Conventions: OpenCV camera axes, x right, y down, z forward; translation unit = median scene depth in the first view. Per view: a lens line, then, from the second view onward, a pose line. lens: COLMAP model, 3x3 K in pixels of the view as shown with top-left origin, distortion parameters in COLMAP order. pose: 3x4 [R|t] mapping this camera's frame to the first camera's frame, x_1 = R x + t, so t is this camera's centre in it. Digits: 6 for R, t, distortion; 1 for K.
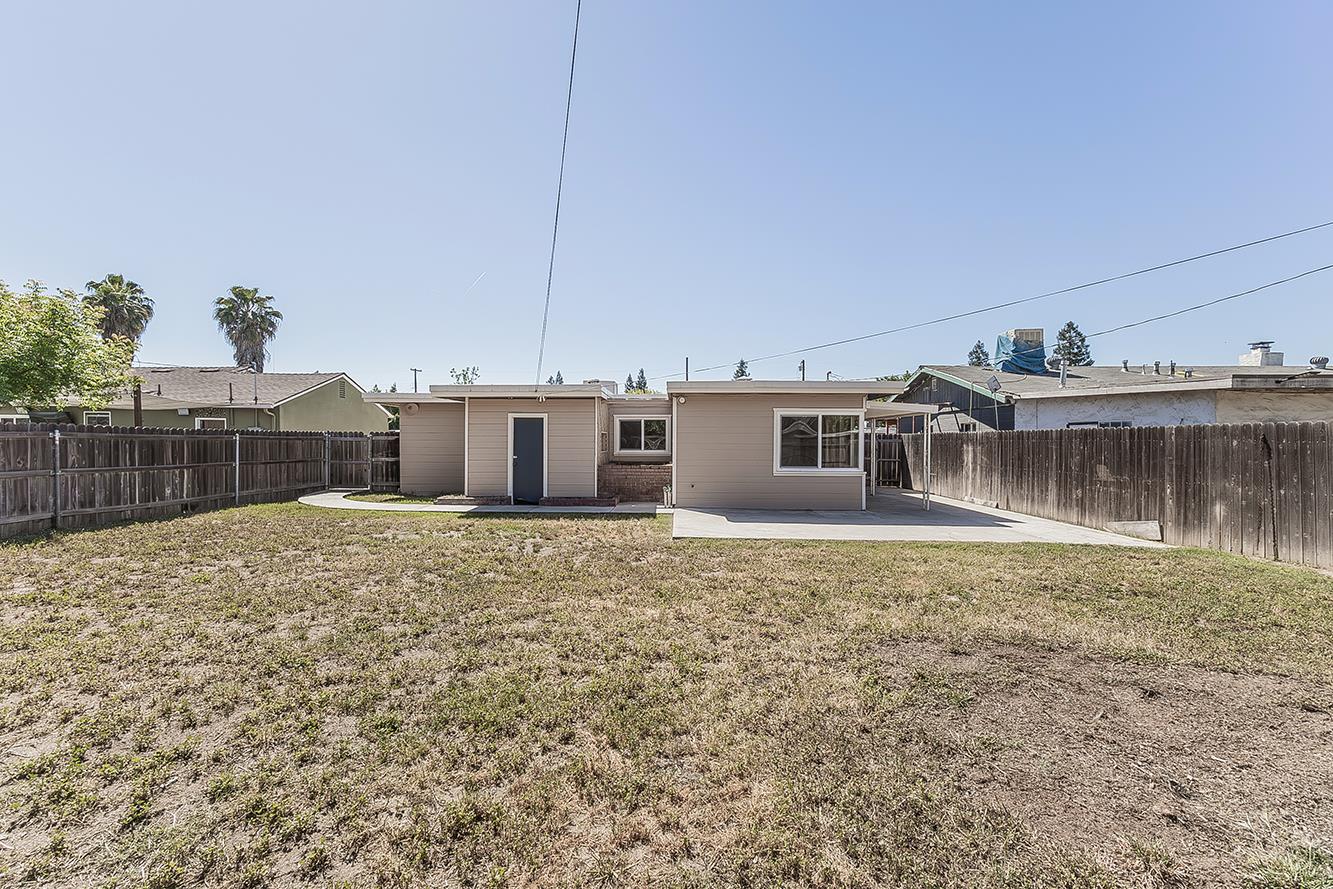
lens RADIAL K [[558.5, 0, 658.8], [0, 558.5, 447.9], [0, 0, 1]] dist [0.005242, -0.001432]
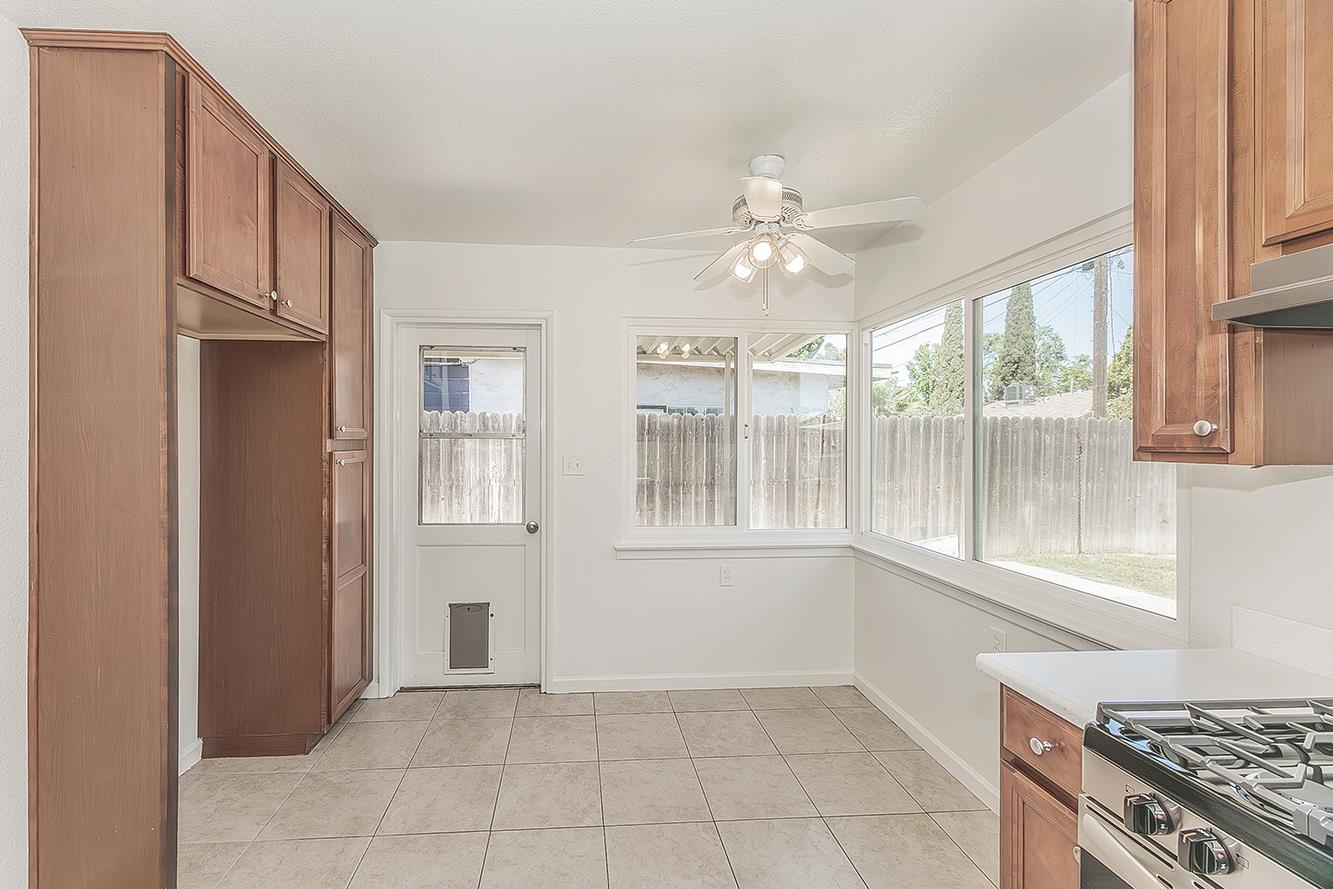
lens RADIAL K [[558.5, 0, 656.7], [0, 558.5, 443.4], [0, 0, 1]] dist [0.005242, -0.001432]
pose [[-0.203508, -0.008829, 0.979033, 0.138136], [0.007933, 0.999912, 0.010666, -0.009557], [-0.979041, 0.009937, -0.203420, 1.087014]]
